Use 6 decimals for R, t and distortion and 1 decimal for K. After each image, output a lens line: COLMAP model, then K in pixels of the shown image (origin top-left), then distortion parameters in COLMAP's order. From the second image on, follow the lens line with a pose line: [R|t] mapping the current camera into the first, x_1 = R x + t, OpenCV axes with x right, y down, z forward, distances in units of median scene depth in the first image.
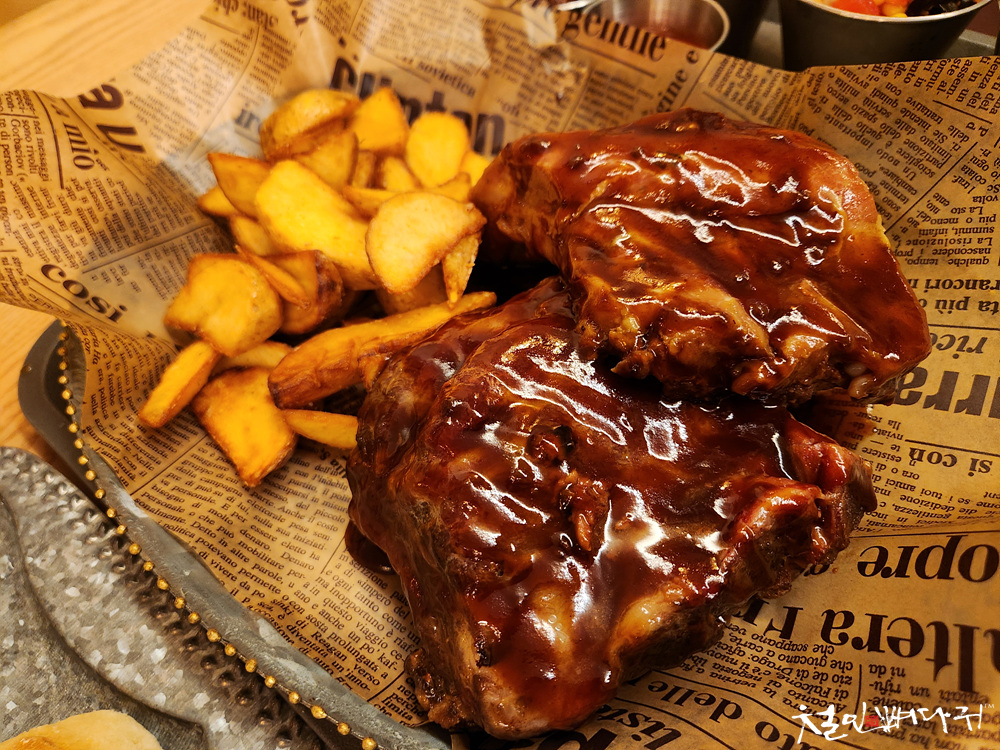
lens RADIAL K [[712.3, 0, 490.6], [0, 712.3, 378.4], [0, 0, 1]] dist [-0.010323, -0.000397]
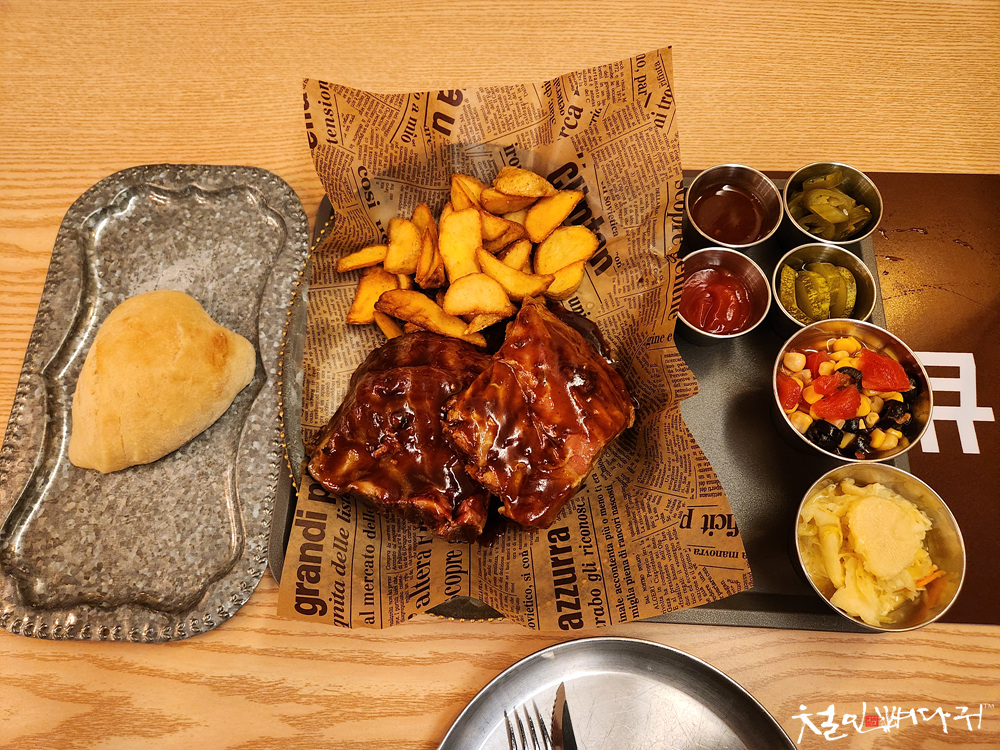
lens RADIAL K [[677.4, 0, 497.3], [0, 677.4, 377.9], [0, 0, 1]] dist [0.054801, -0.047302]
pose [[0.613970, 0.768297, -0.180998, 0.476547], [-0.663469, 0.626544, 0.408964, -0.929655], [0.427609, -0.131005, 0.894420, -0.733811]]
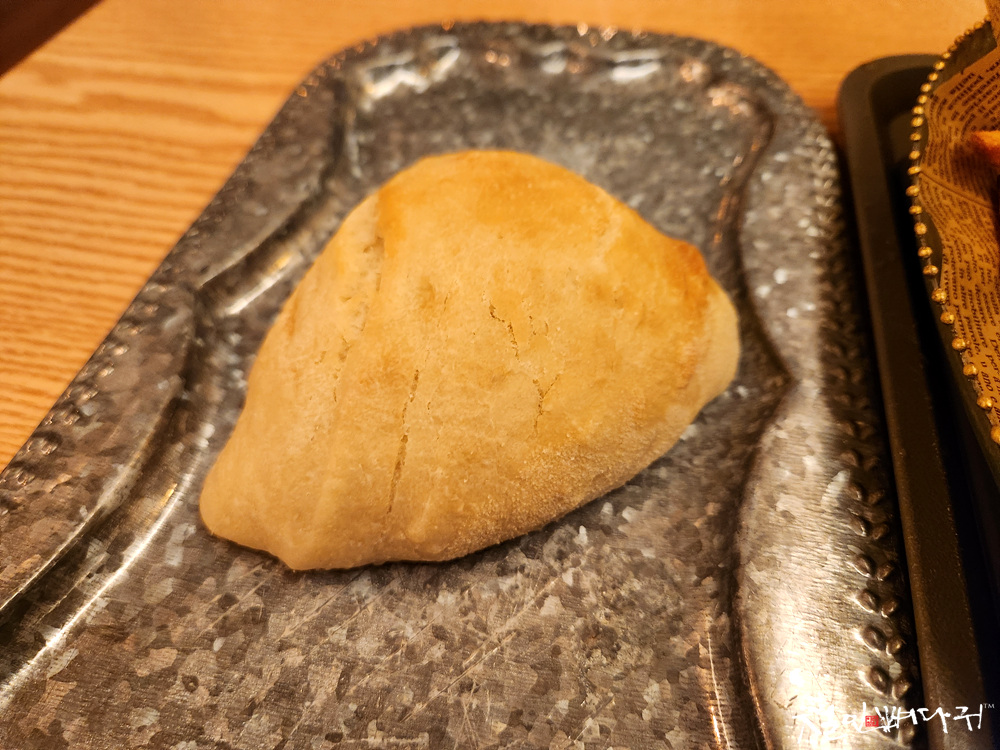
lens RADIAL K [[712.3, 0, 490.6], [0, 712.3, 378.4], [0, 0, 1]] dist [-0.010323, -0.000397]
pose [[0.464088, 0.721559, -0.513786, -0.111572], [-0.733207, 0.638382, 0.234257, 0.487059], [0.497022, 0.267995, 0.825317, 0.076793]]
